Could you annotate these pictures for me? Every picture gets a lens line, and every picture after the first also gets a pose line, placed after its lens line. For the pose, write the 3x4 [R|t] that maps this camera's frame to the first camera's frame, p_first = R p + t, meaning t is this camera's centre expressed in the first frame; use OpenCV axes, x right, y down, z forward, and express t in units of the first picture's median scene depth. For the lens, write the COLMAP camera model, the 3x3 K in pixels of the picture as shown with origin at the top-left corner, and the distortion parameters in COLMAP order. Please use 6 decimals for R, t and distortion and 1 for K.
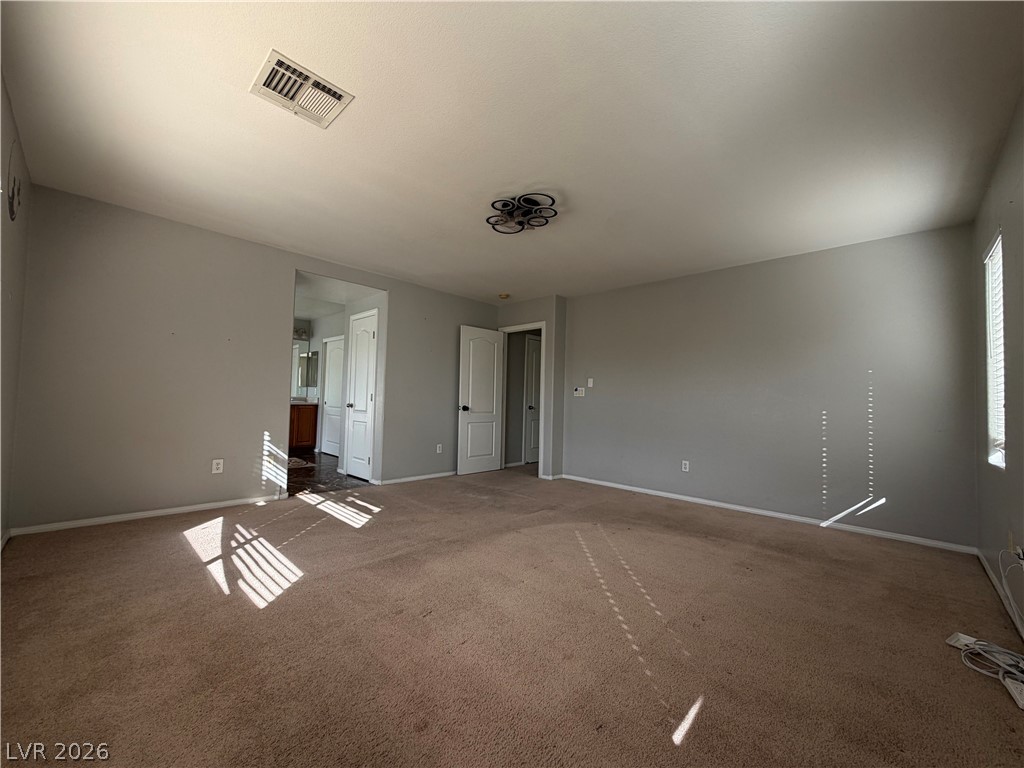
lens RADIAL K [[408.0, 0, 509.5], [0, 408.0, 385.0], [0, 0, 1]] dist [0.000550, -0.000147]
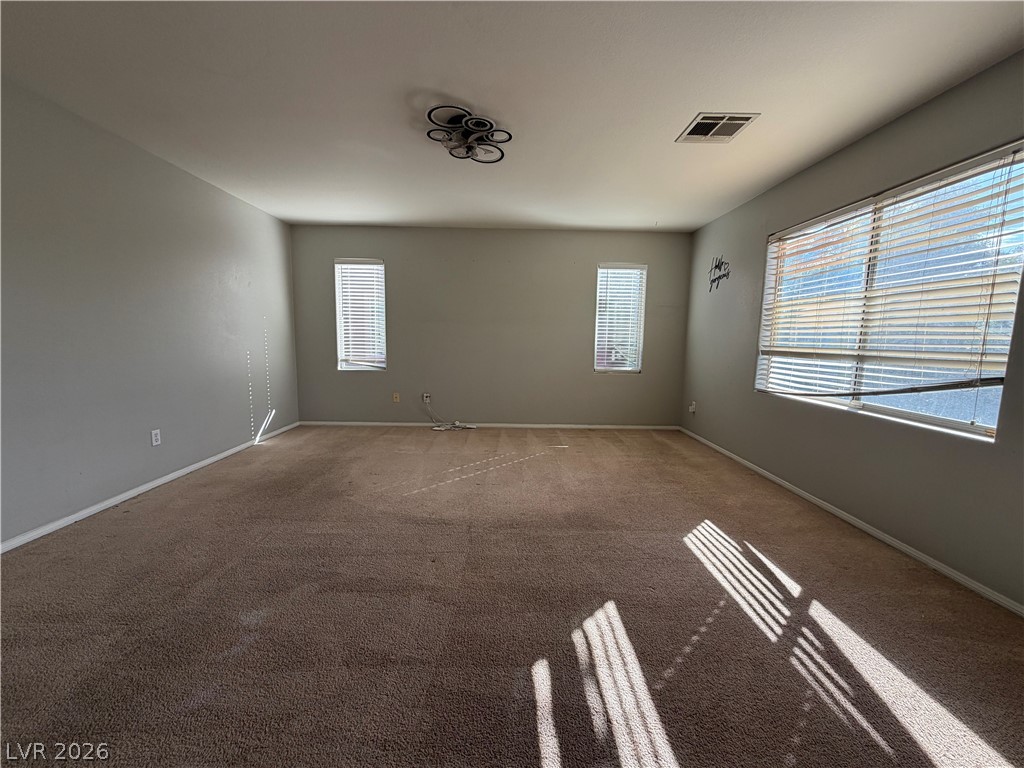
lens RADIAL K [[408.0, 0, 509.5], [0, 408.0, 385.0], [0, 0, 1]] dist [0.000550, -0.000147]
pose [[-0.712825, -0.125596, 0.690004, -0.697594], [-0.083683, 0.992037, 0.094121, -0.002852], [-0.696331, 0.009350, -0.717659, 1.675918]]
